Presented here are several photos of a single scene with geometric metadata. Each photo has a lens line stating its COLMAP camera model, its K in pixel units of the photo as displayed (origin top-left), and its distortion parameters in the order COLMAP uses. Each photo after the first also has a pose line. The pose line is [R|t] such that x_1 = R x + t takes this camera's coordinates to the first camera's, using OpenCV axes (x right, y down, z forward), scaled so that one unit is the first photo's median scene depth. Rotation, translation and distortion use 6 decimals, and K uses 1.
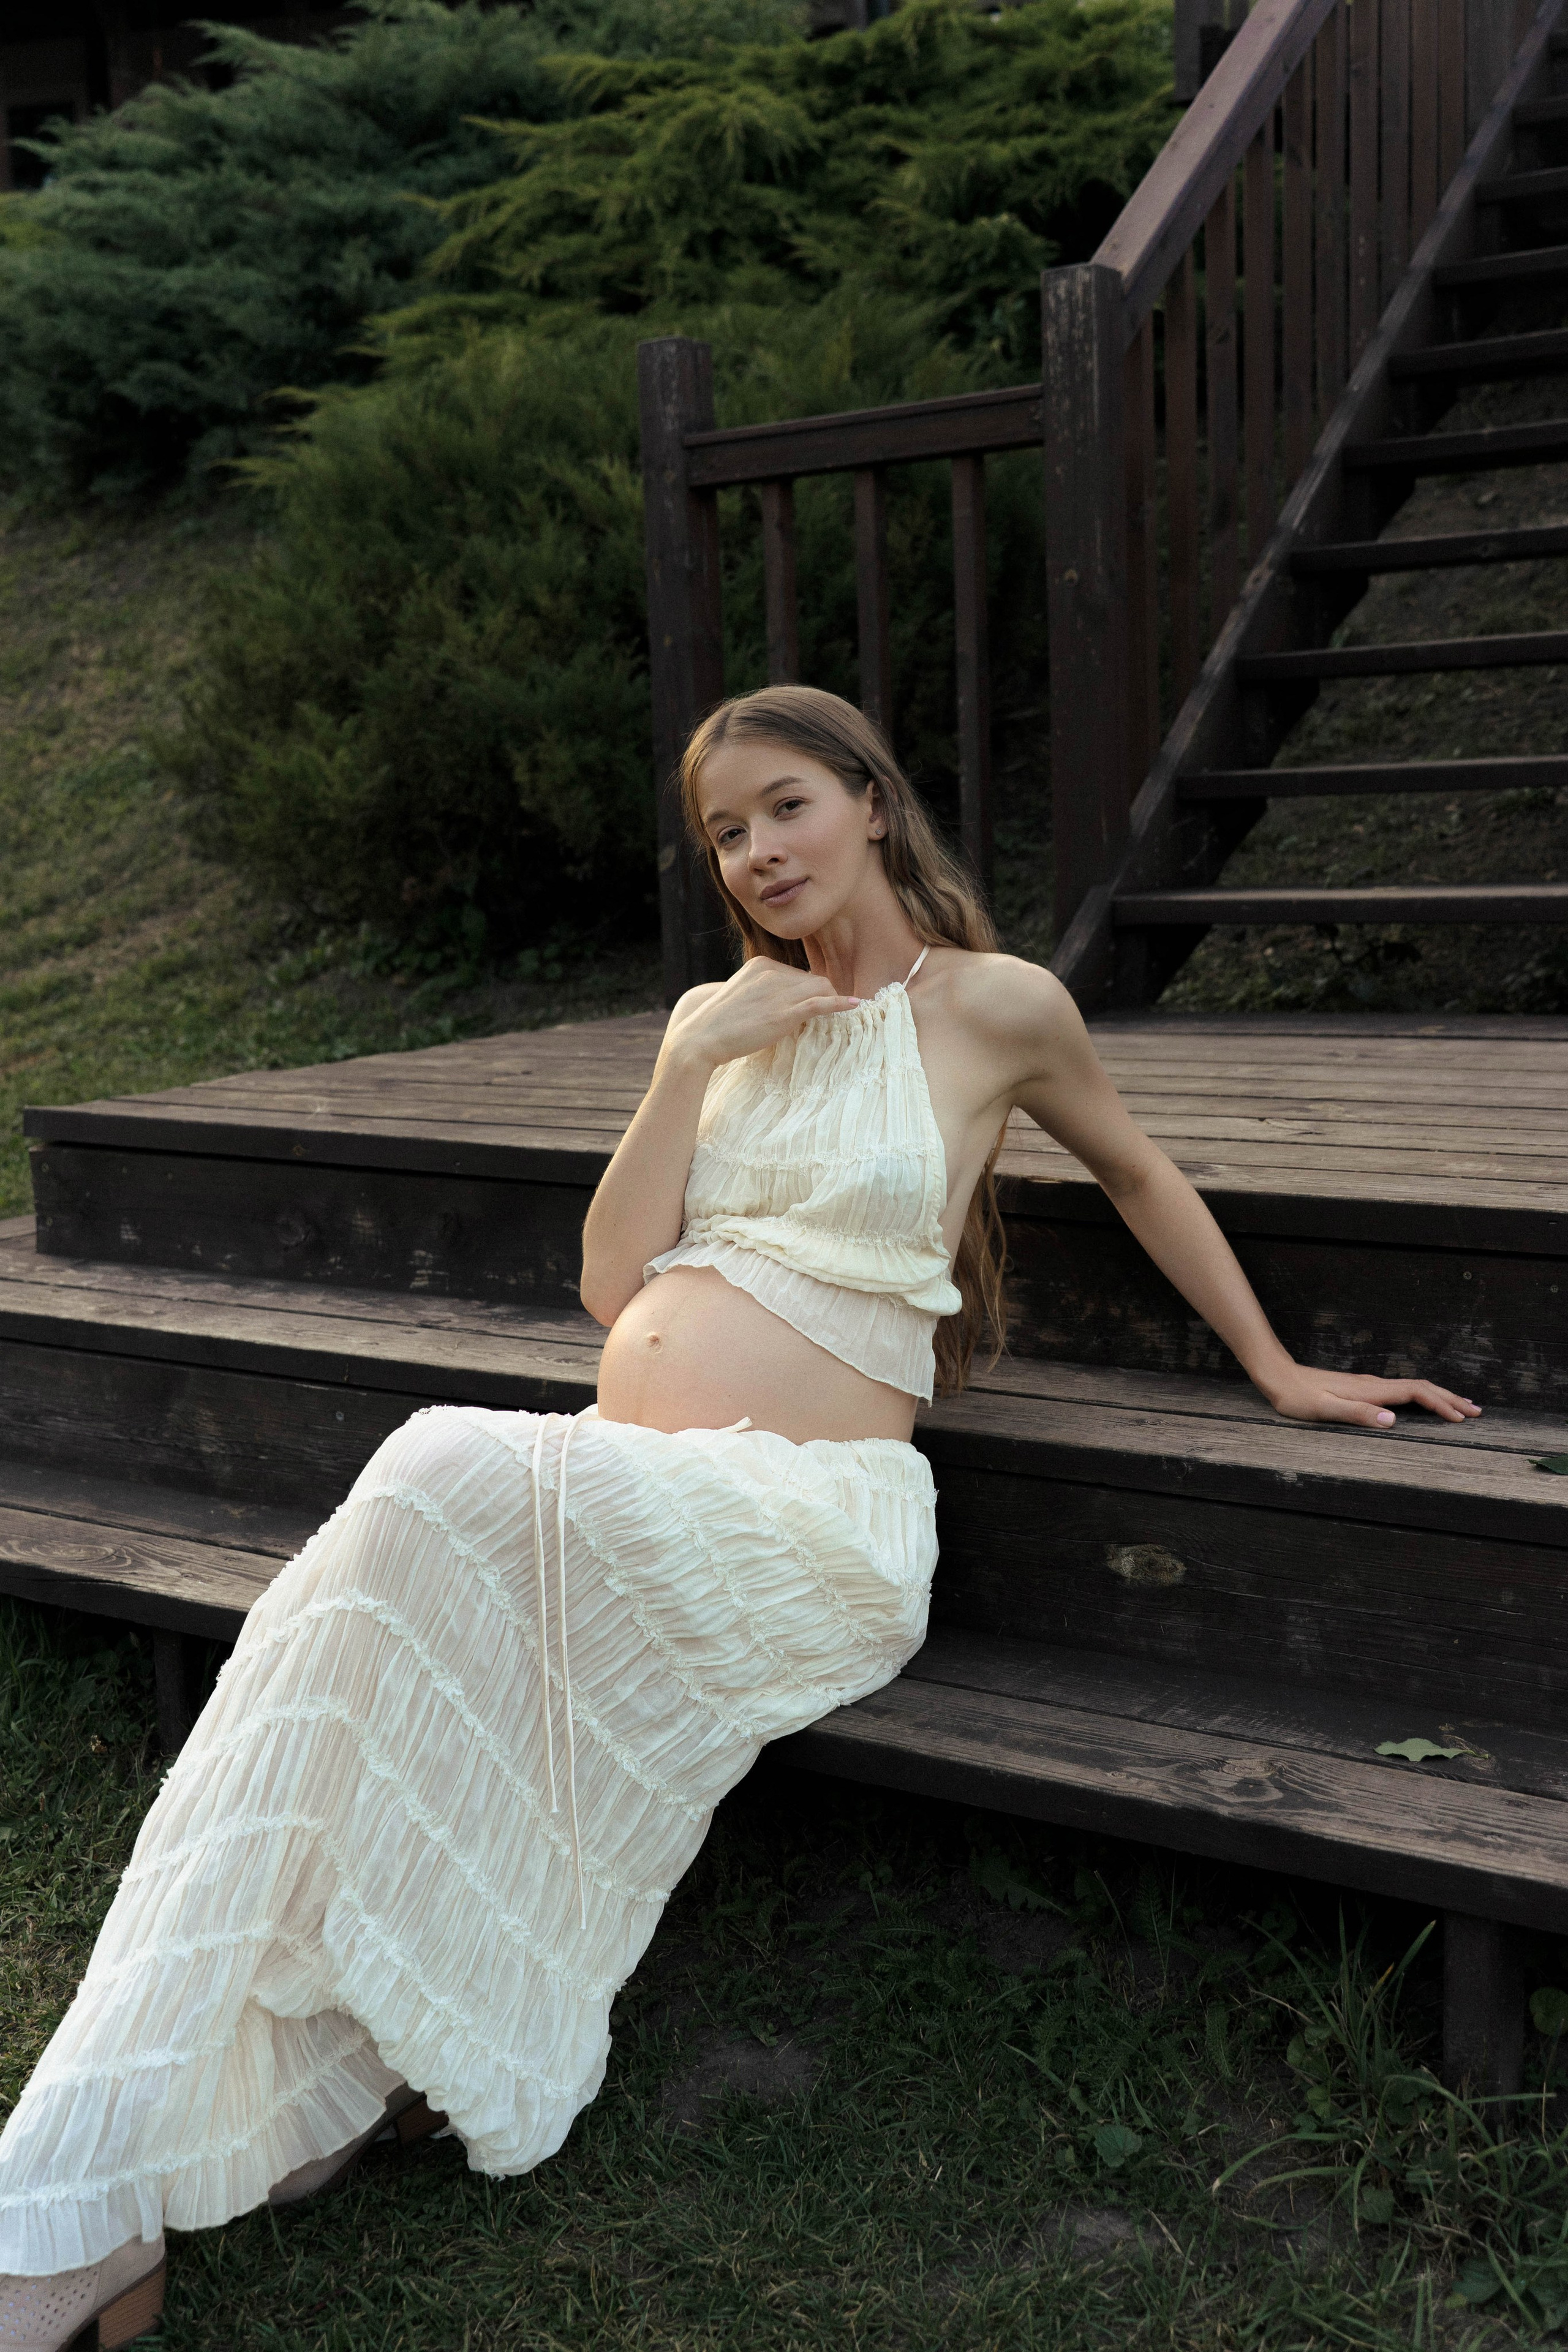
lens RADIAL K [[2664.4, 0, 772.1], [0, 2664.4, 1158.3], [0, 0, 1]] dist [0.029881, 0.000000]
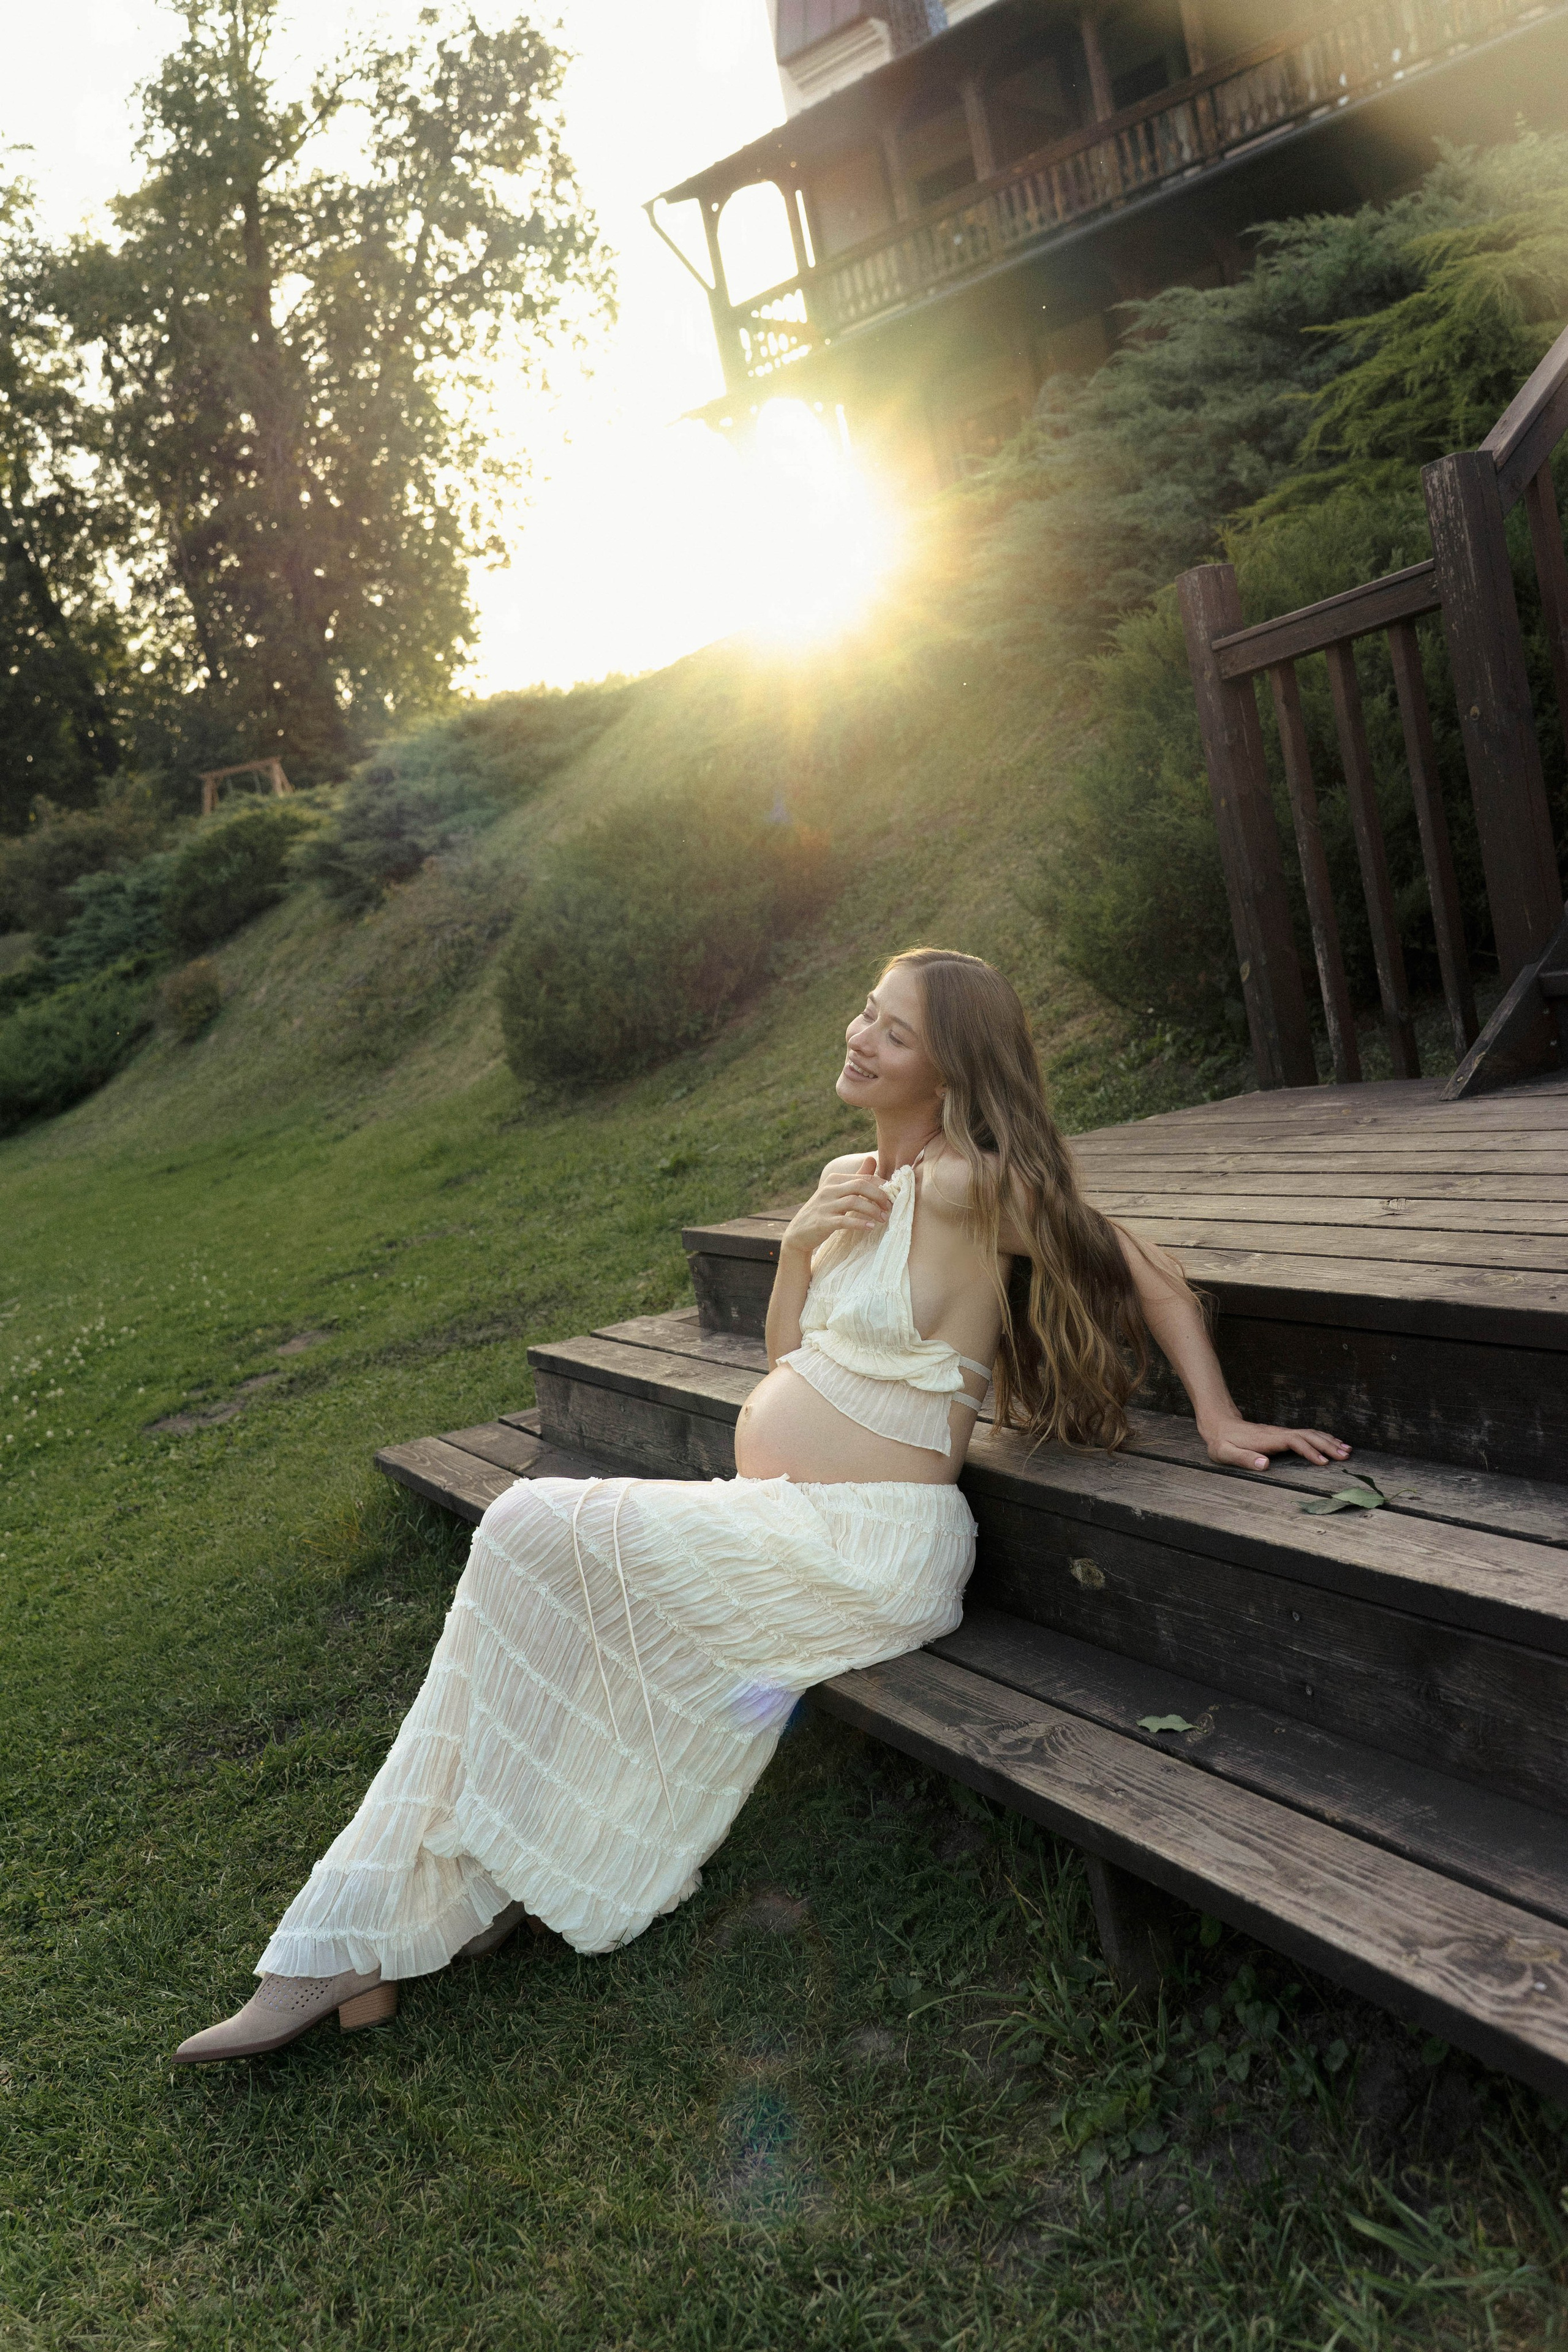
lens RADIAL K [[2225.3, 0, 798.3], [0, 2225.3, 1173.8], [0, 0, 1]] dist [0.028798, 0.000000]
pose [[0.854098, -0.075223, -0.514643, 0.604094], [0.083930, 0.996451, -0.006357, -0.053777], [0.513295, -0.037765, 0.857381, -0.034339]]
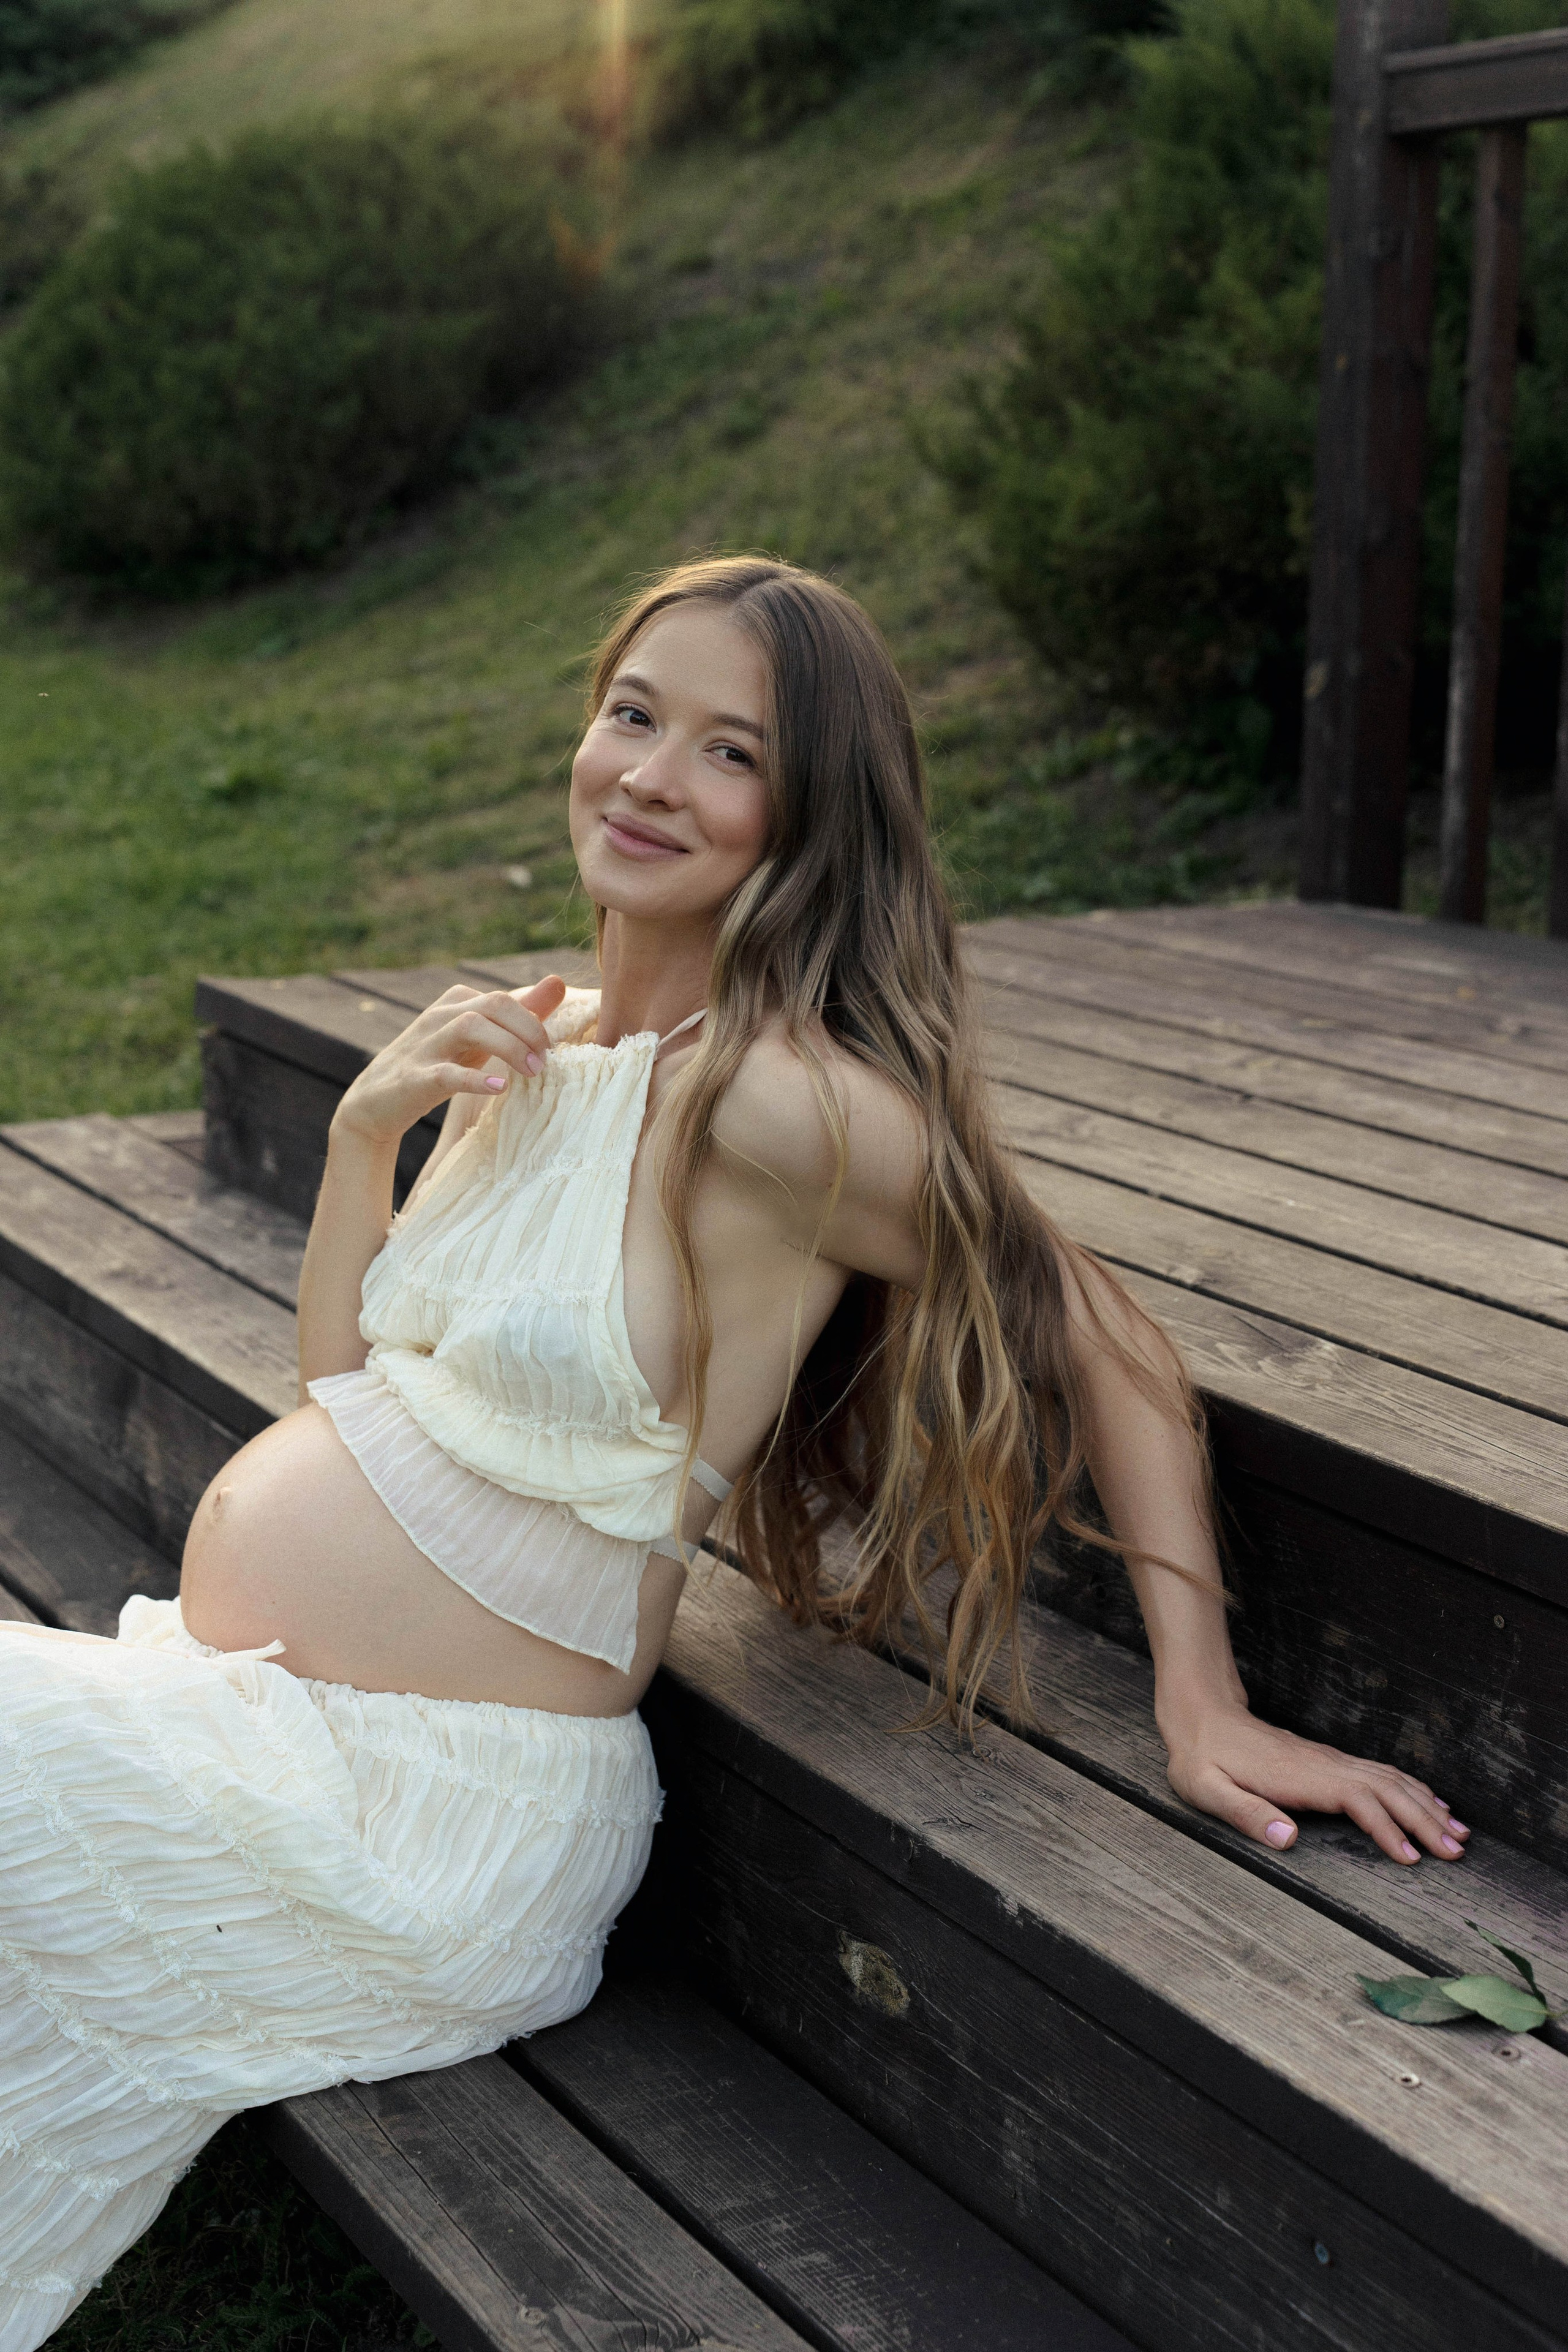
lens RADIAL K [[3457.8, 0, 759.6], [0, 3457.8, 1184.5], [0, 0, 1]] dist [0.014795, 0.000000]
pose [[0.894461, 0.138885, -0.425031, 0.439177], [-0.103690, 0.989054, 0.104976, -0.120090], [0.434958, -0.049826, 0.899071, 0.243557]]
